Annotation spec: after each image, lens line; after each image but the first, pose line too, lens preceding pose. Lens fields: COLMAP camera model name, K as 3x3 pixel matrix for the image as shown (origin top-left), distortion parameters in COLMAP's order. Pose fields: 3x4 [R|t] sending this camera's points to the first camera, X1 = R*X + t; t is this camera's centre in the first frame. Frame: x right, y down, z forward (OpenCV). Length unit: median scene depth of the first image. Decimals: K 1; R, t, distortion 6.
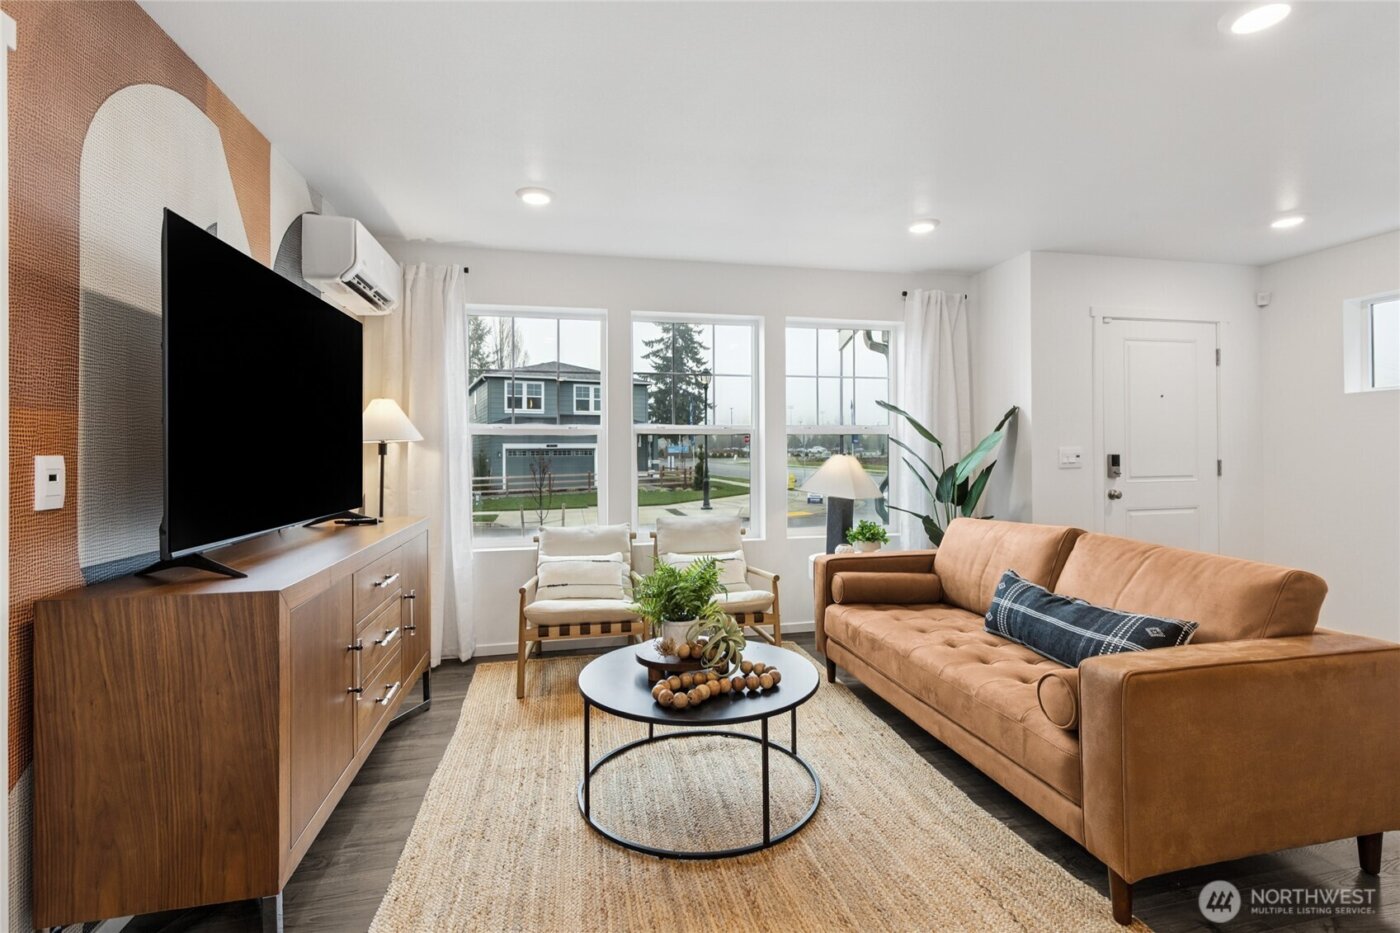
lens RADIAL K [[633.8, 0, 697.6], [0, 633.8, 453.6], [0, 0, 1]] dist [0.014021, -0.000281]
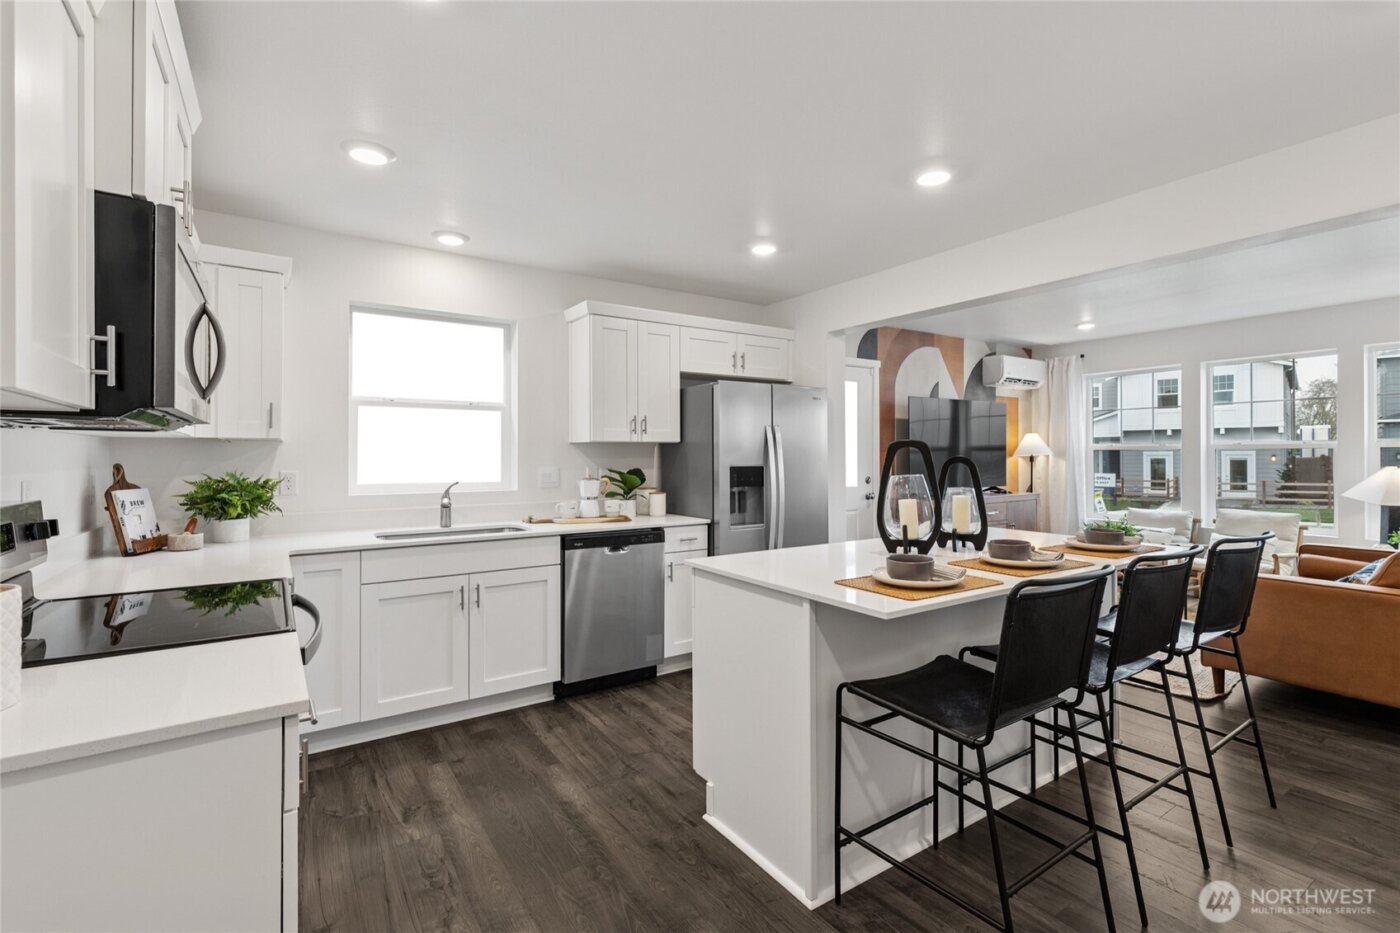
lens RADIAL K [[633.8, 0, 751.5], [0, 633.8, 440.6], [0, 0, 1]] dist [0.014021, -0.000281]
pose [[0.399641, -0.021165, -0.916427, 0.930414], [-0.004003, 0.999684, -0.024833, -0.011898], [0.916663, 0.013593, 0.399430, -0.555768]]
